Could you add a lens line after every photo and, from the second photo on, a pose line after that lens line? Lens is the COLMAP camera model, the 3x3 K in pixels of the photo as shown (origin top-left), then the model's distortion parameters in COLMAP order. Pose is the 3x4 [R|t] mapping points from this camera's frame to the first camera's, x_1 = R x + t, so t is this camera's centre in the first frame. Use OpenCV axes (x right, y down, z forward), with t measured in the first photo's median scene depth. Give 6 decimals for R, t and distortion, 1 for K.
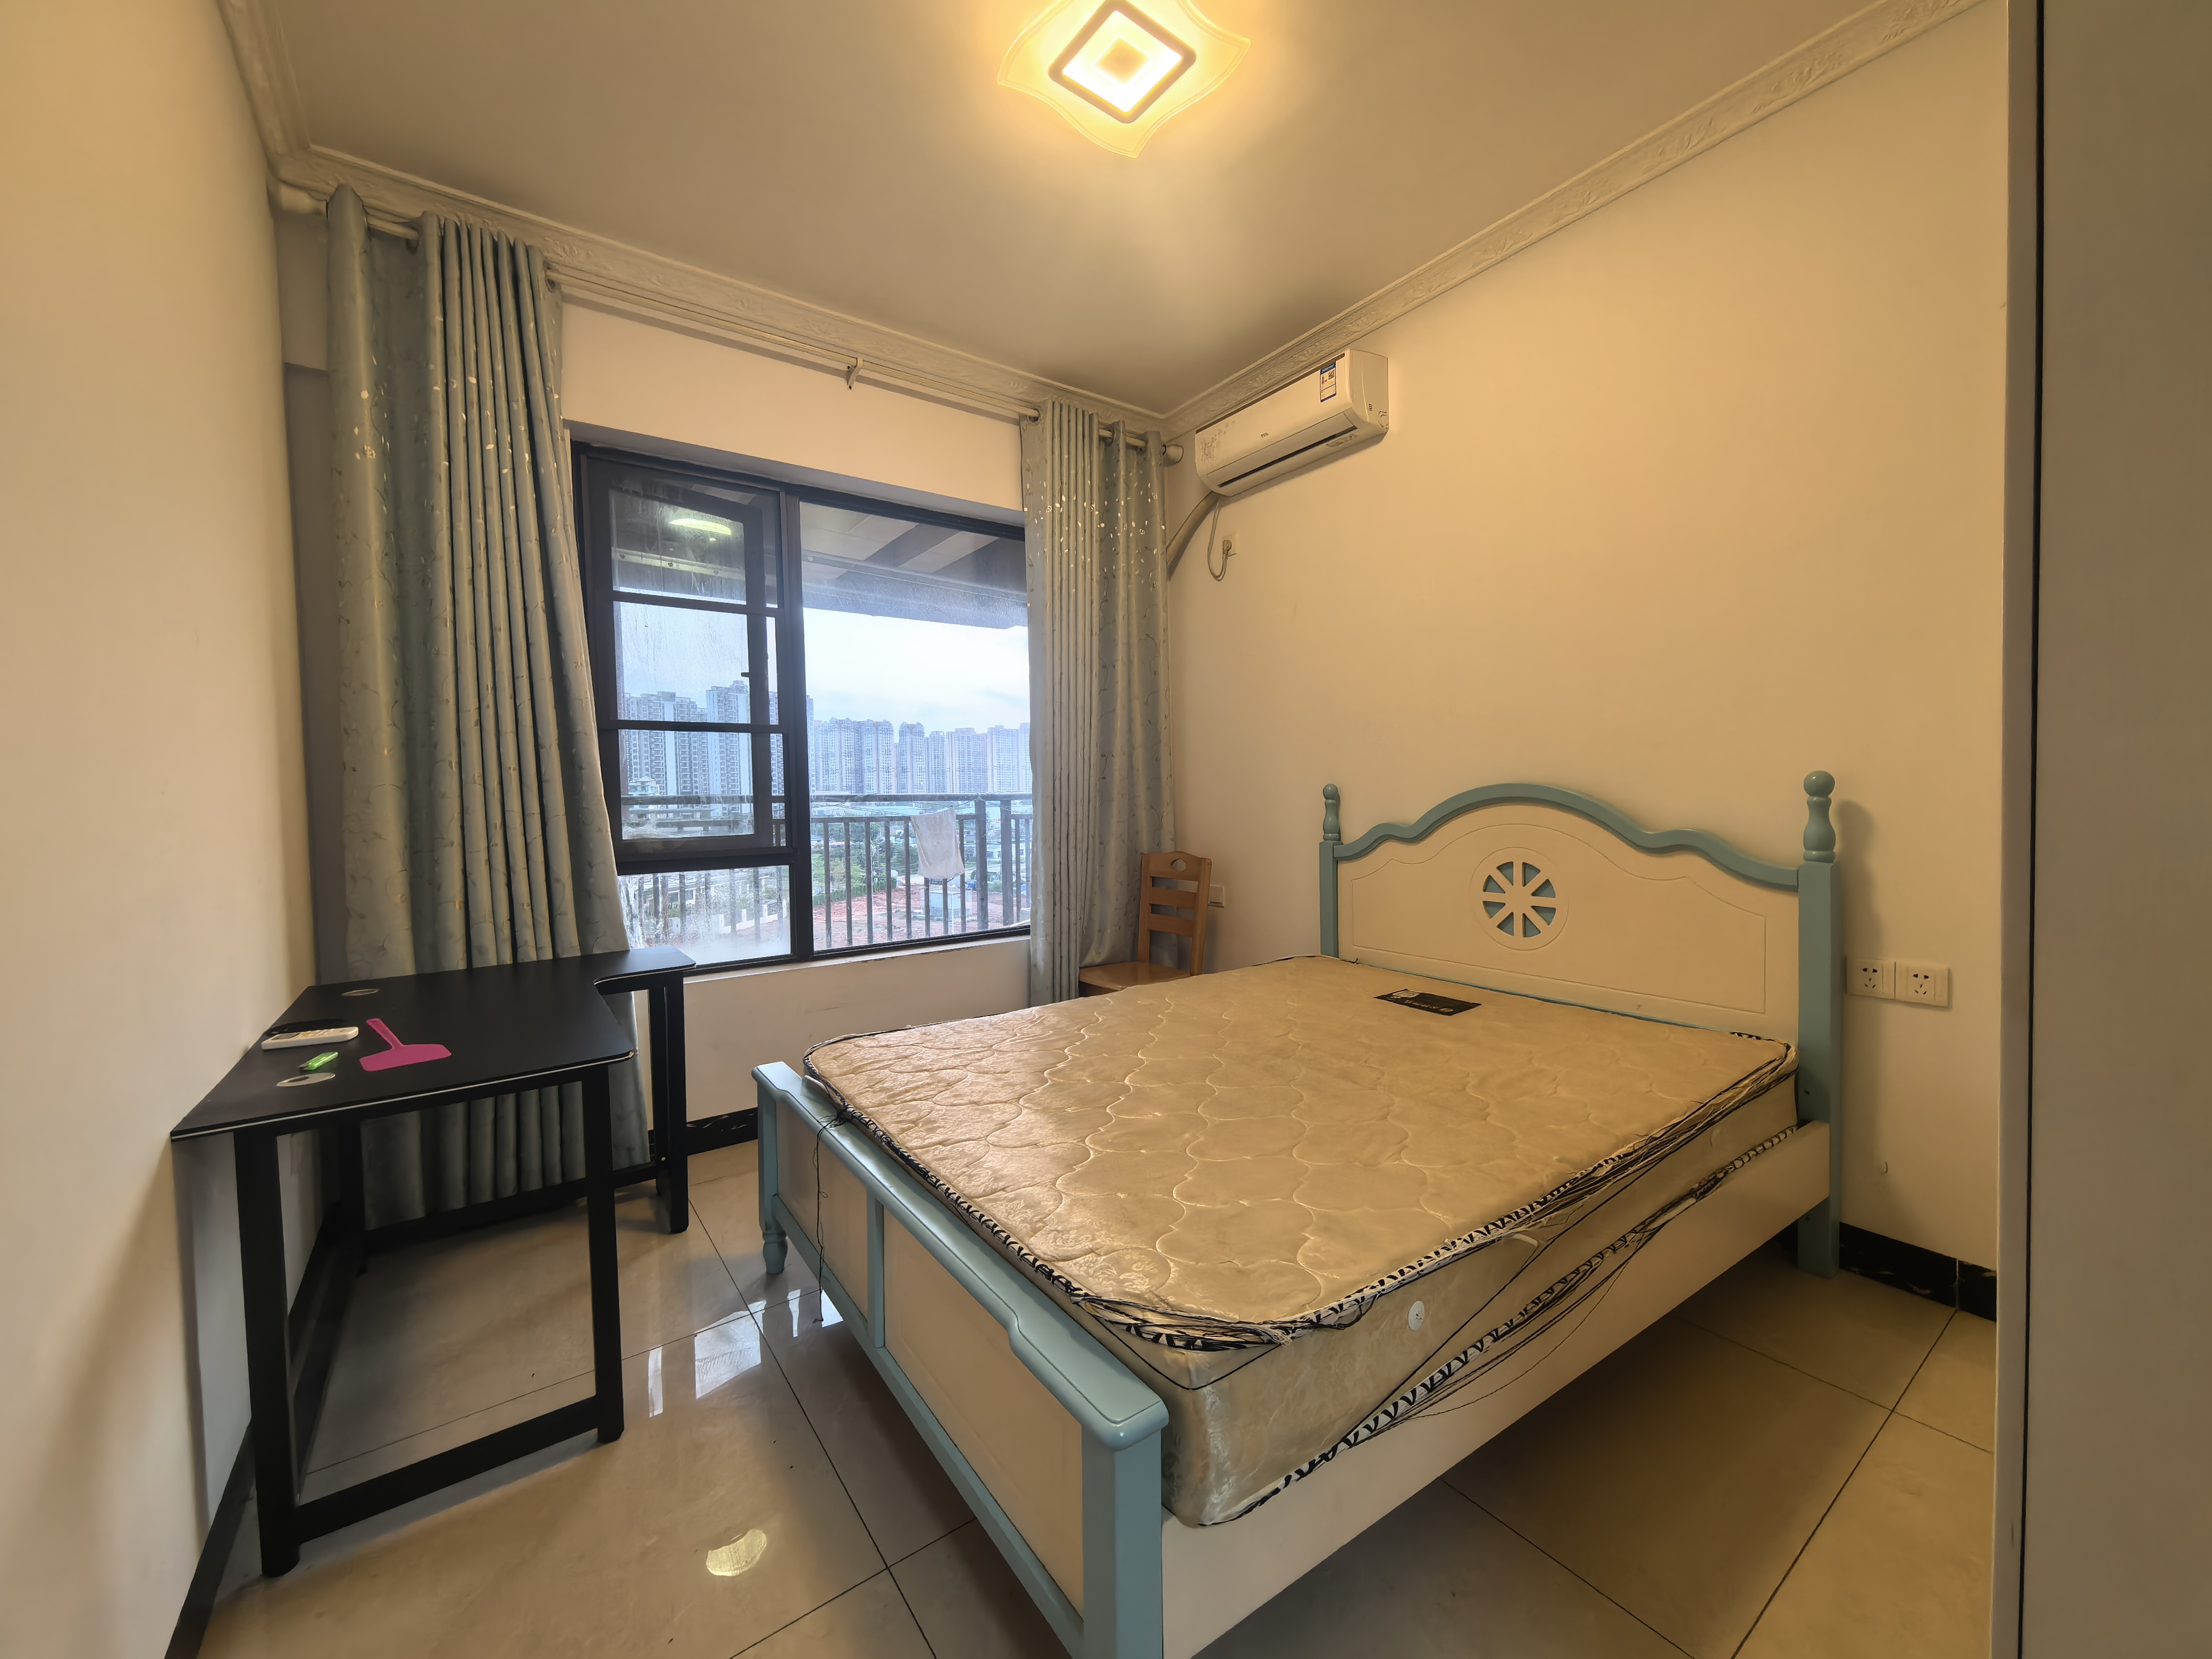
lens RADIAL K [[866.5, 0, 1122.3], [0, 866.5, 834.4], [0, 0, 1]] dist [0.011965, -0.000649]
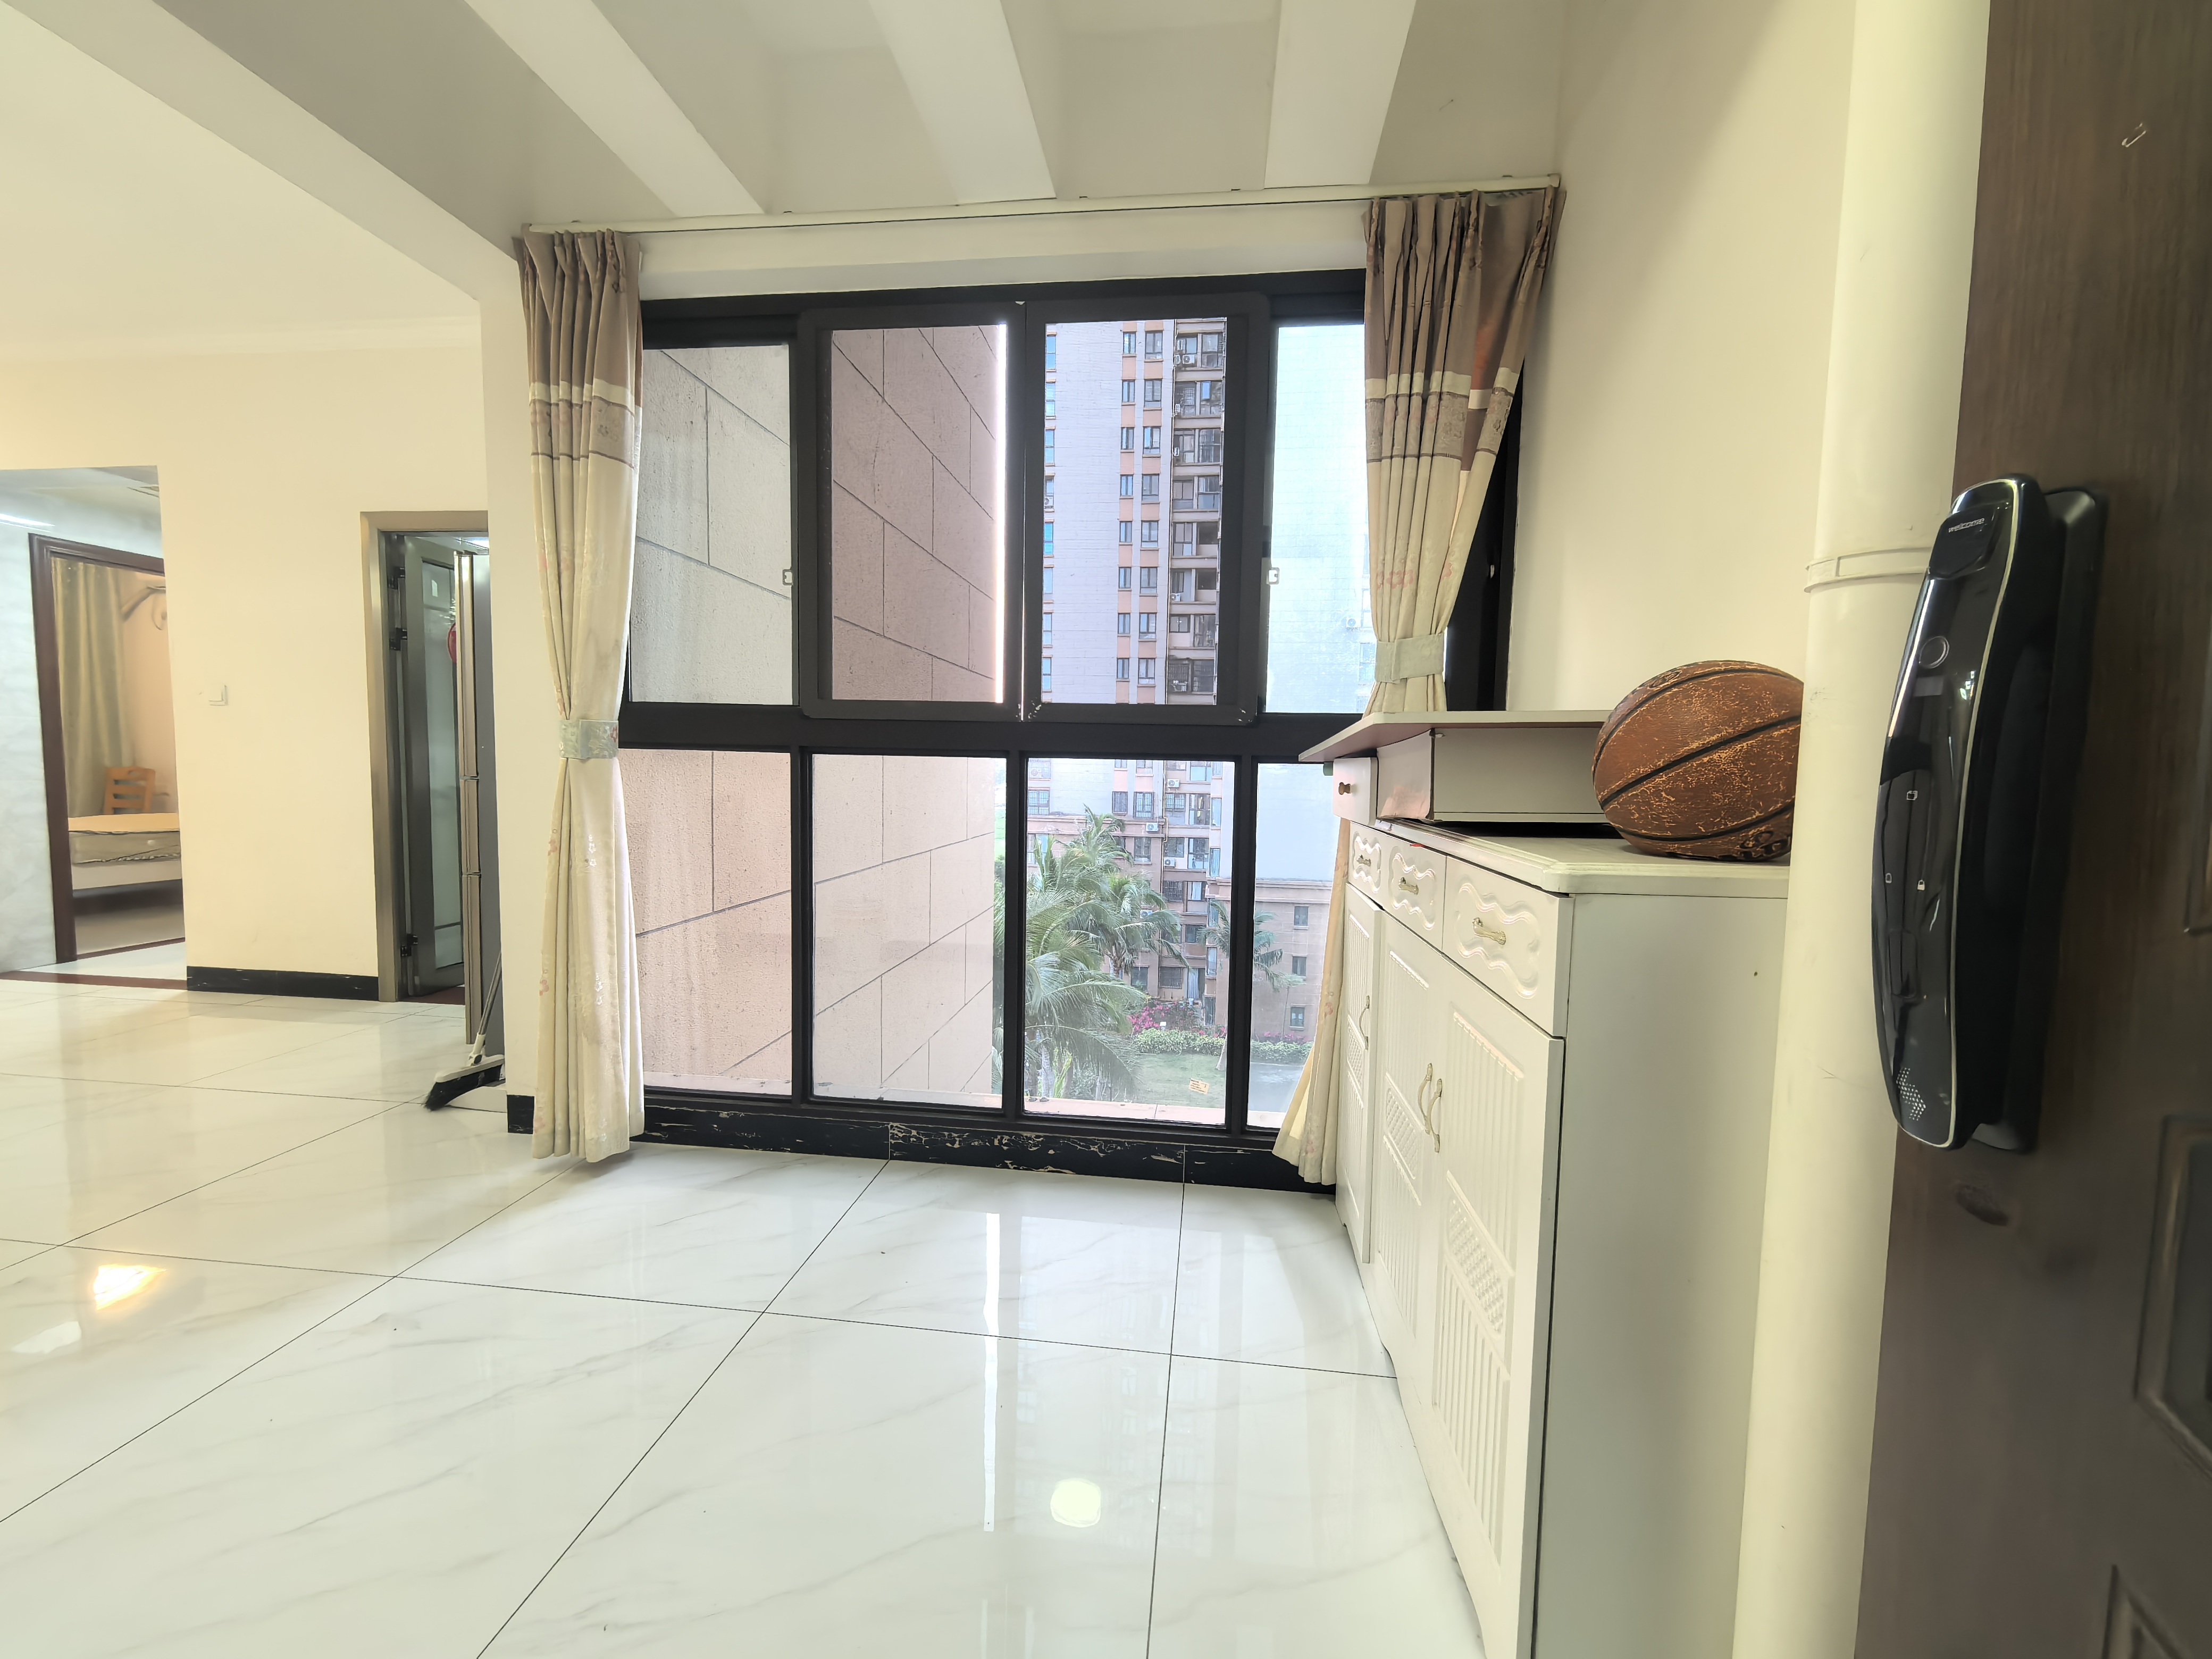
lens RADIAL K [[866.5, 0, 1090.1], [0, 866.5, 829.5], [0, 0, 1]] dist [0.011965, -0.000649]
pose [[0.695815, -0.020036, 0.717941, 0.140163], [-0.000072, 0.999609, 0.027966, 0.106187], [-0.718221, -0.019511, 0.695542, -1.917027]]
